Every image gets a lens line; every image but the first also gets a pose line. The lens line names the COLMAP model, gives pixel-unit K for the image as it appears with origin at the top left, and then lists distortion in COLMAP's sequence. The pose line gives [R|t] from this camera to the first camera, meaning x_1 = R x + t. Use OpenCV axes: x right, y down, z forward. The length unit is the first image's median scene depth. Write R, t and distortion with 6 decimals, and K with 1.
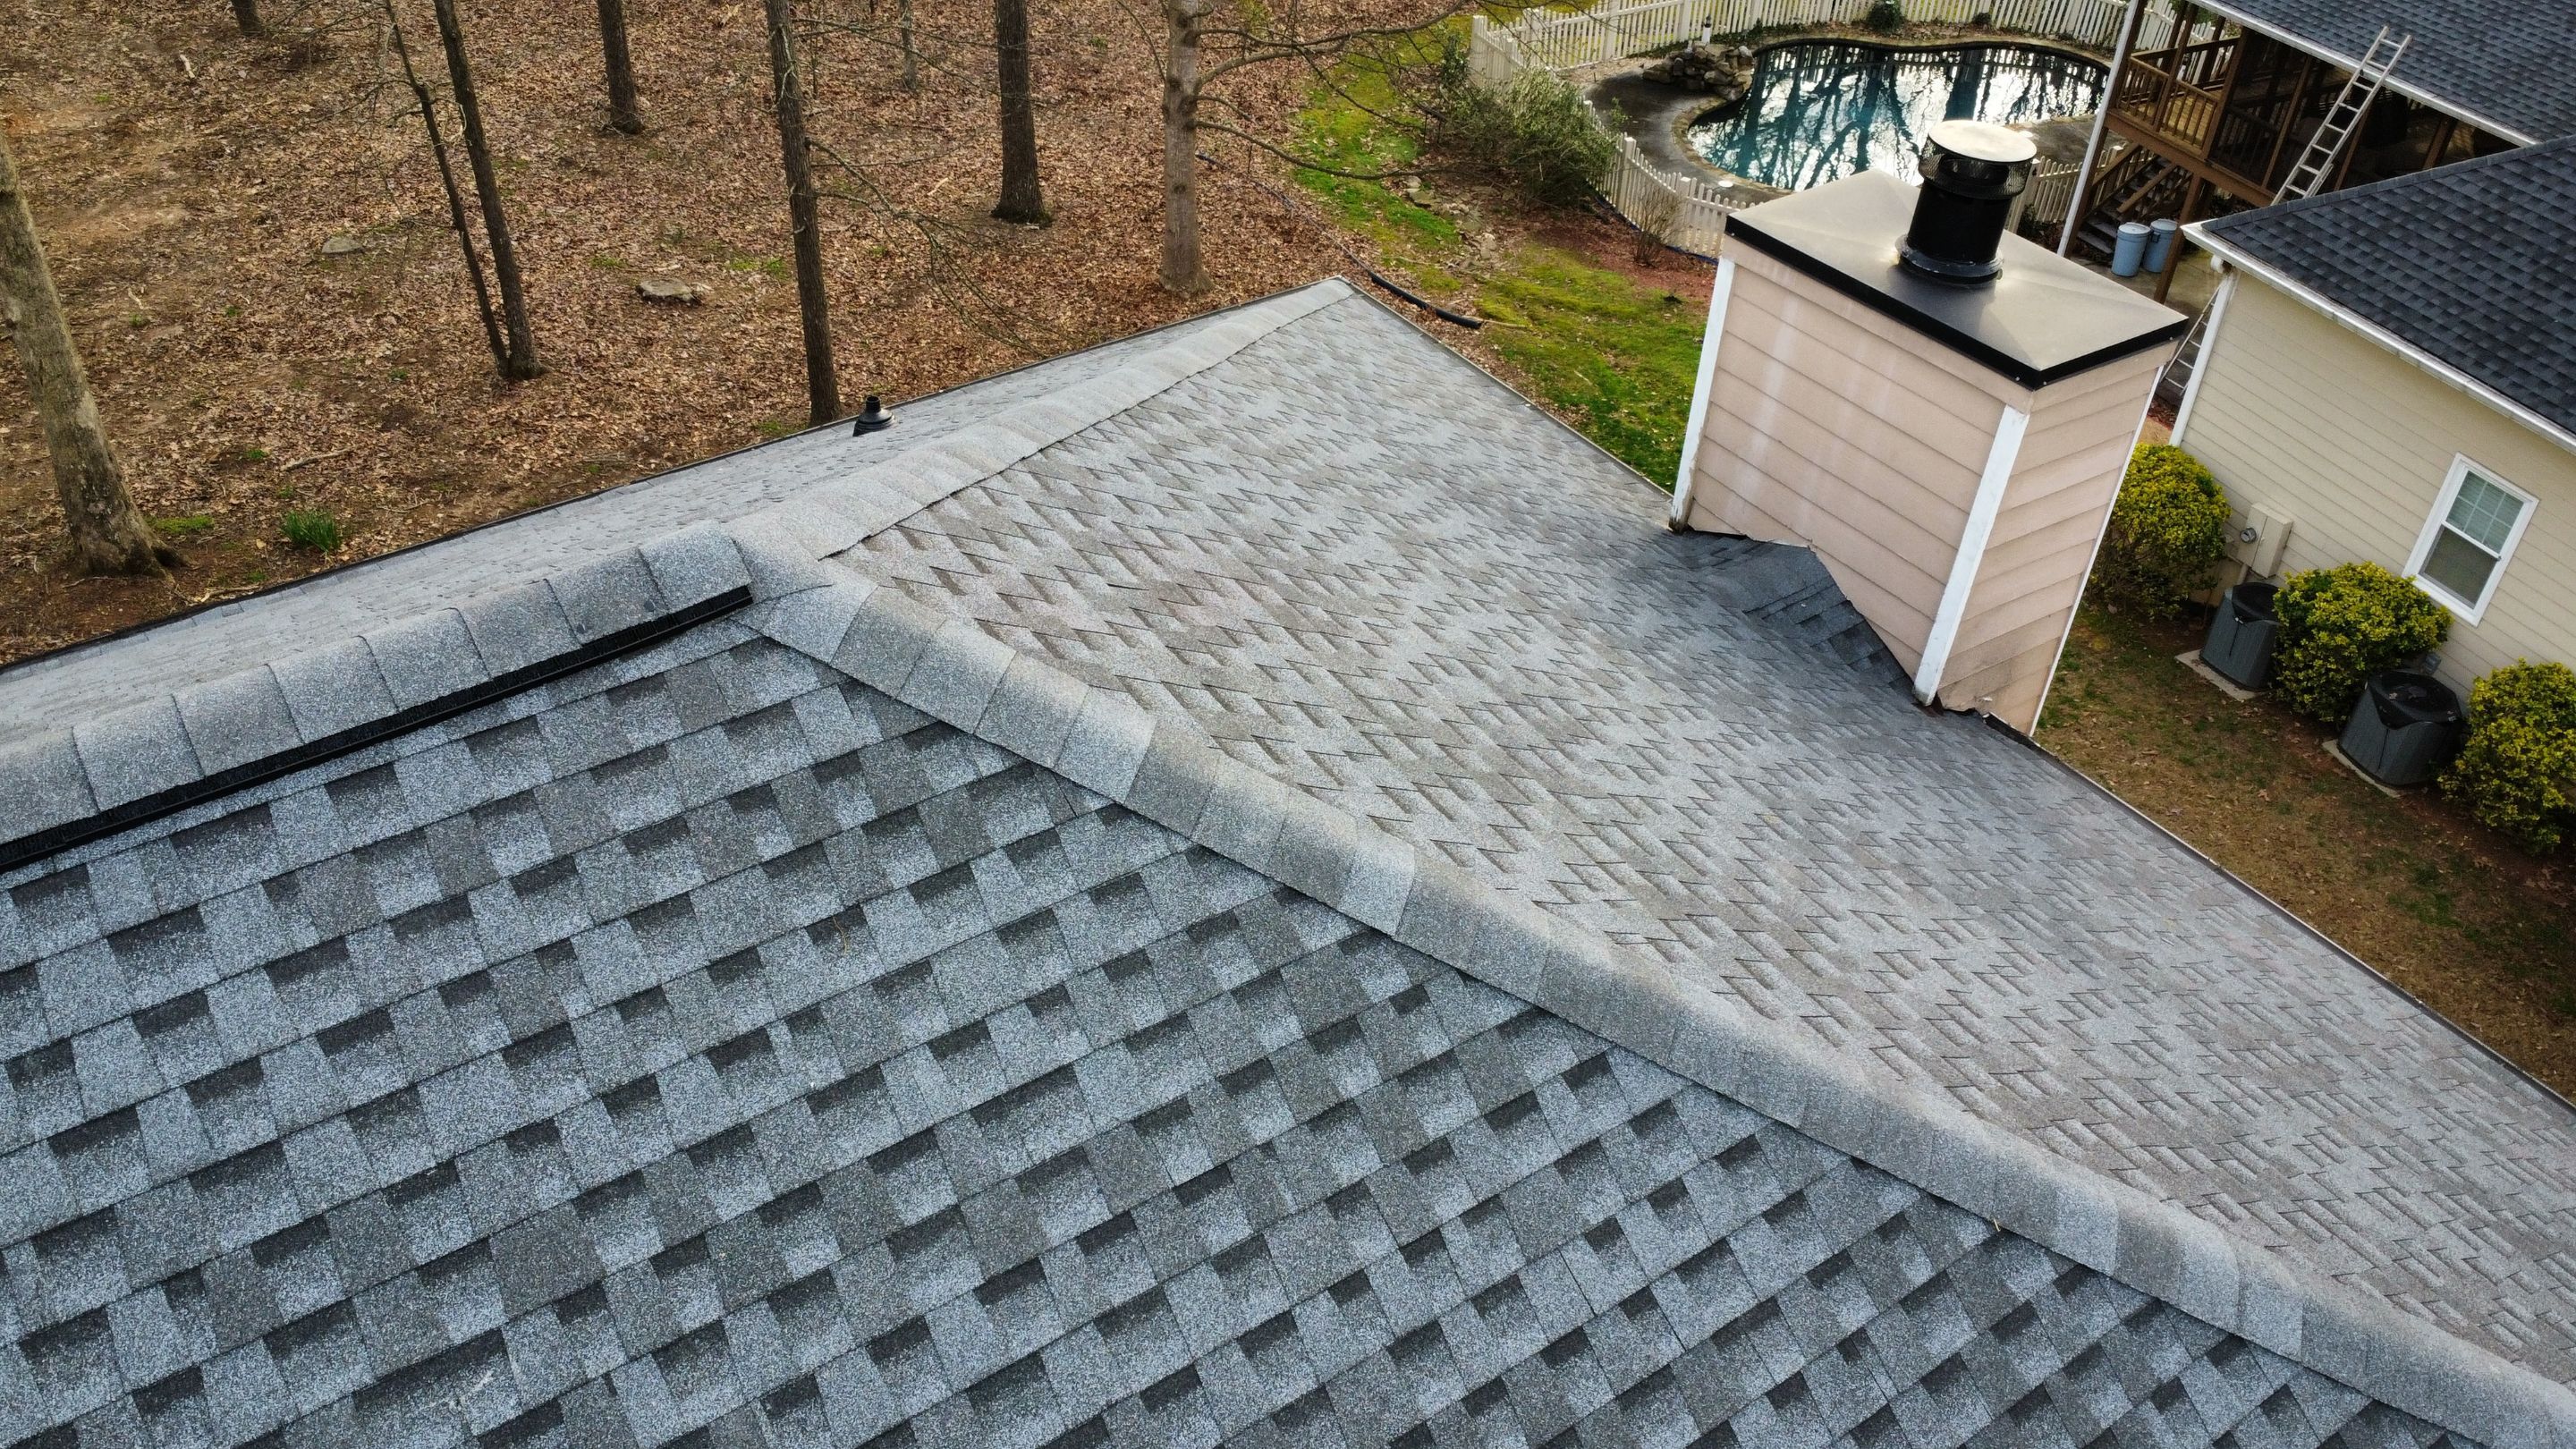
lens RADIAL K [[1937.7, 0, 1276.2], [0, 1937.7, 705.2], [0, 0, 1]] dist [0.004272, -0.009728]
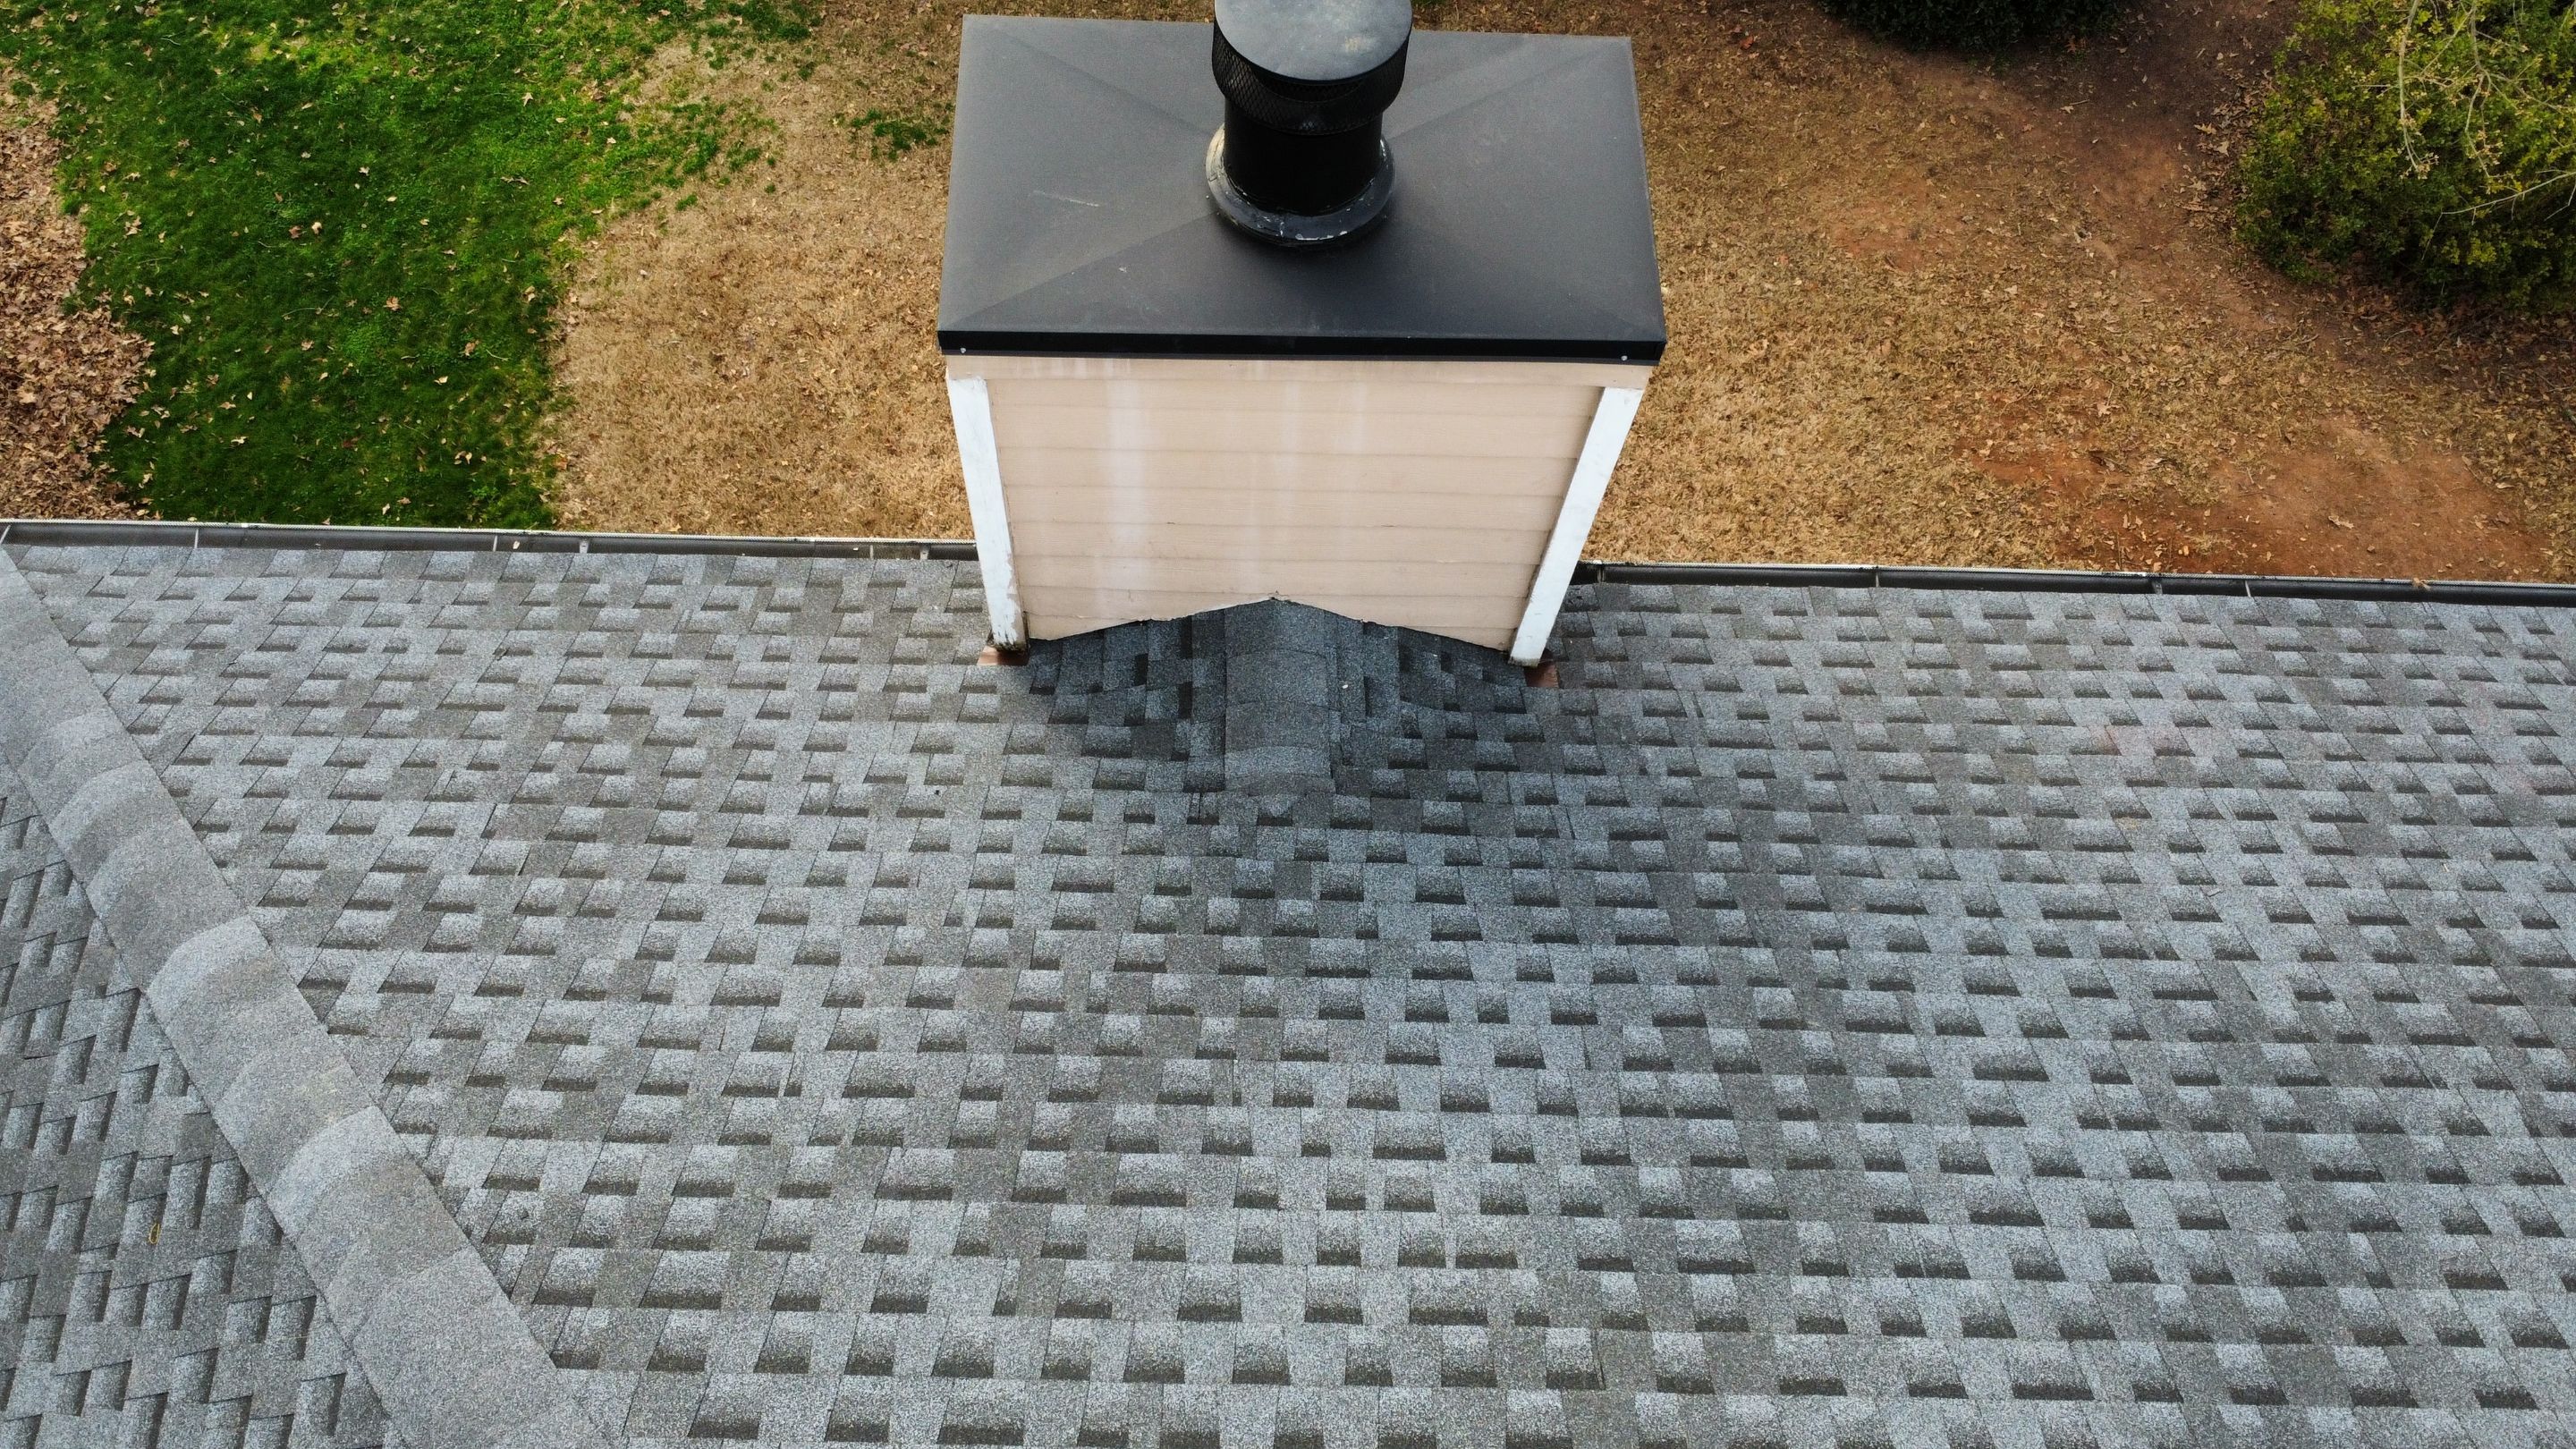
lens RADIAL K [[1937.7, 0, 1275.9], [0, 1937.7, 700.0], [0, 0, 1]] dist [0.004272, -0.009728]
pose [[0.560966, -0.751524, 0.347173, 0.055746], [0.499047, 0.641598, 0.582498, -0.832399], [-0.660507, -0.153506, 0.734960, 1.013732]]
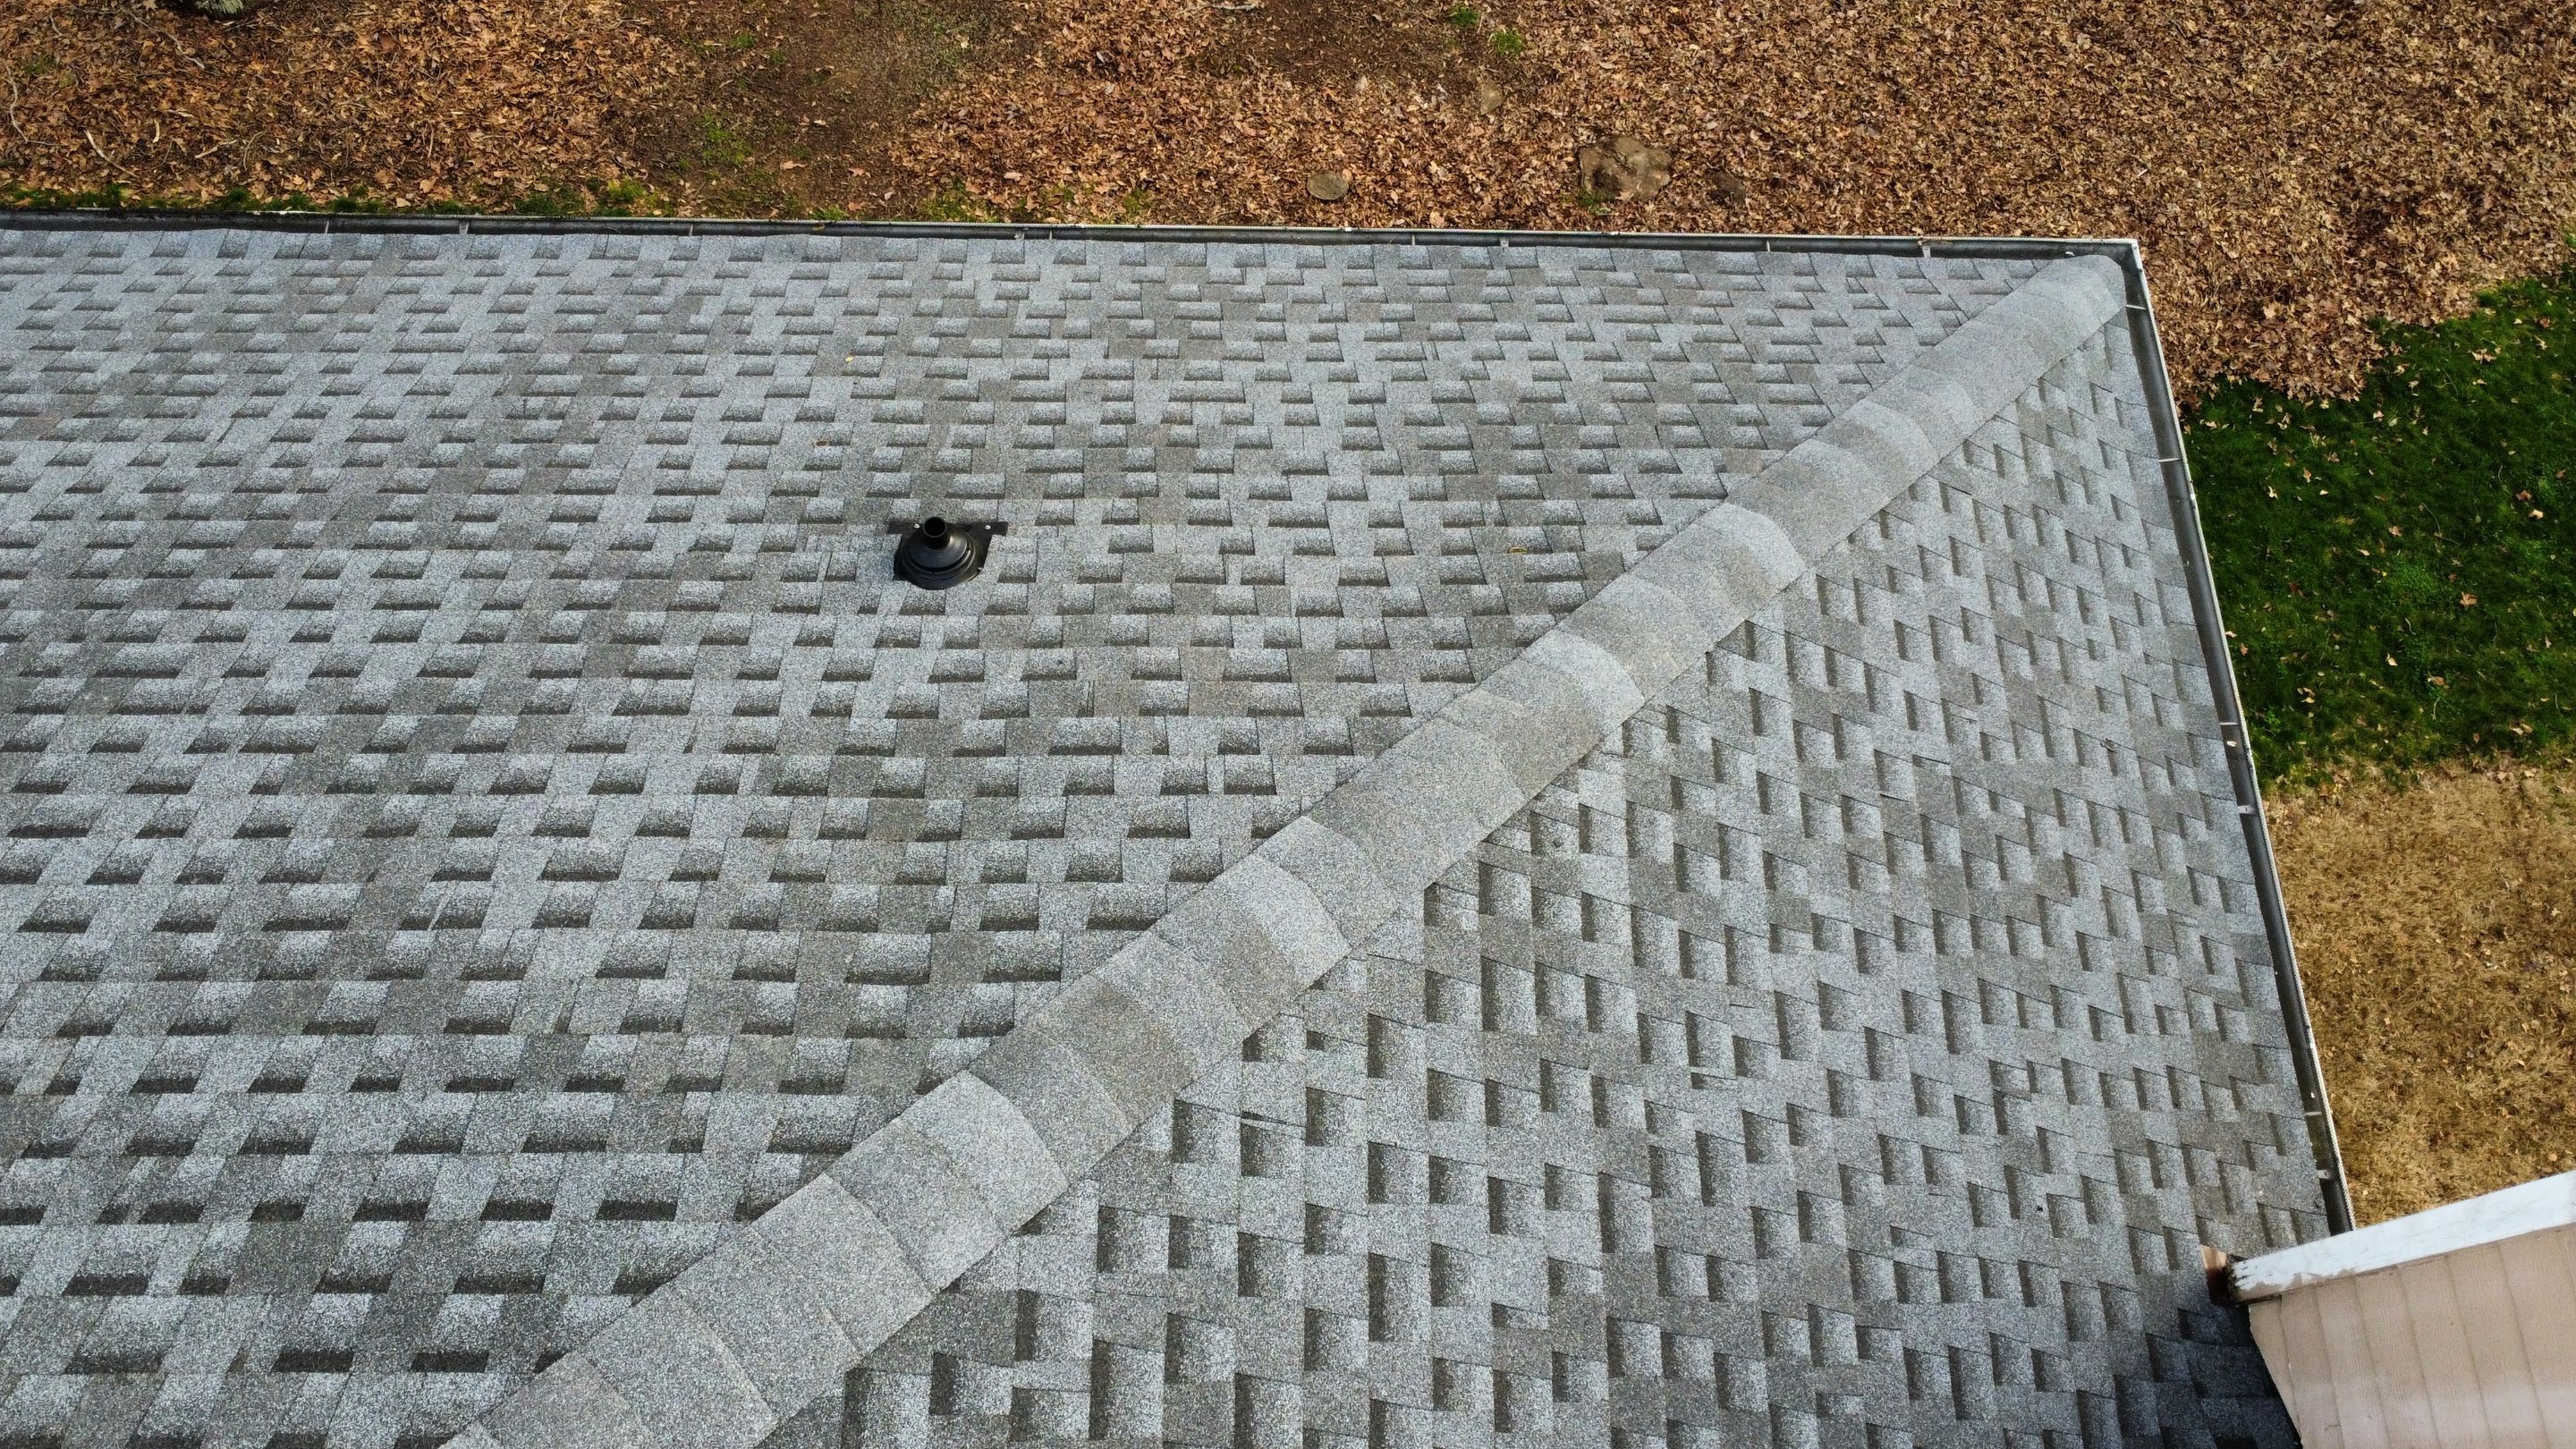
lens RADIAL K [[1937.7, 0, 1274.1], [0, 1937.7, 704.4], [0, 0, 1]] dist [0.004272, -0.009728]
pose [[0.830905, 0.508446, -0.226008, 0.058169], [-0.354799, 0.797047, 0.488706, -0.803091], [0.428620, -0.325880, 0.842667, 1.022577]]
